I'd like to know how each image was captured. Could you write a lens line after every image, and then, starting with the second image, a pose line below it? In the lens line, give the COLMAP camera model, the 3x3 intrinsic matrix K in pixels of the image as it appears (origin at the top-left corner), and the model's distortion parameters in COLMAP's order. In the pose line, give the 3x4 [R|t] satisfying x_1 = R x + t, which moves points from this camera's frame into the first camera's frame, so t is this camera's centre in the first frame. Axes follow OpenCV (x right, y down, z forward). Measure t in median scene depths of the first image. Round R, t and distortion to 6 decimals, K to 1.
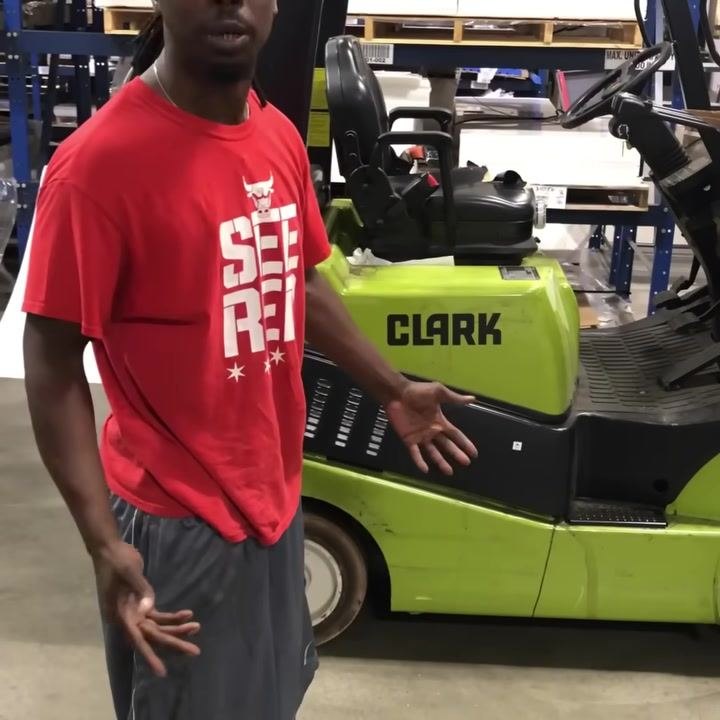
lens RADIAL K [[1203.4, 0, 343.0], [0, 1203.4, 381.5], [0, 0, 1]] dist [0.224428, -0.753394]
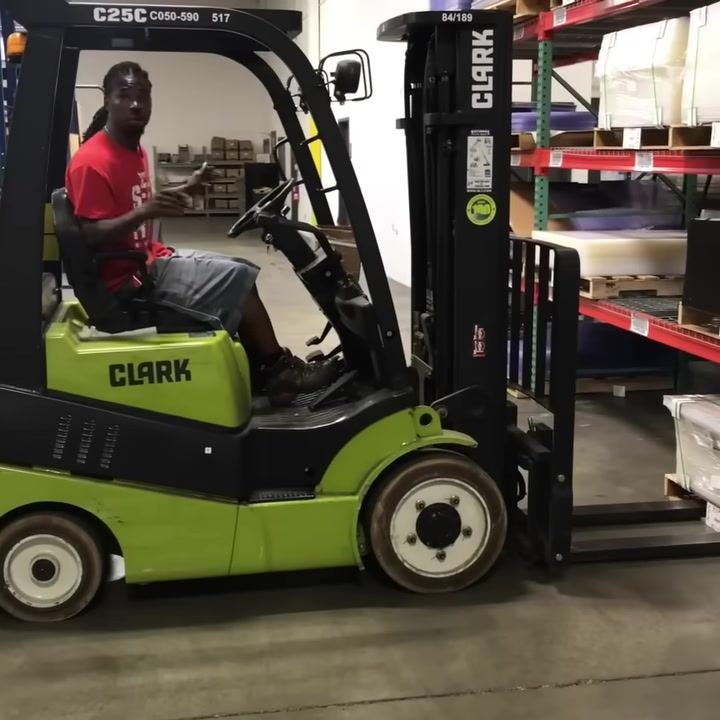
lens RADIAL K [[1210.1, 0, 352.1], [0, 1210.1, 374.5], [0, 0, 1]] dist [0.251484, -0.925298]
pose [[0.973484, -0.067795, 0.218480, 0.000542], [0.094414, 0.989008, -0.113791, 0.141226], [-0.208364, 0.131401, 0.969184, -0.440790]]
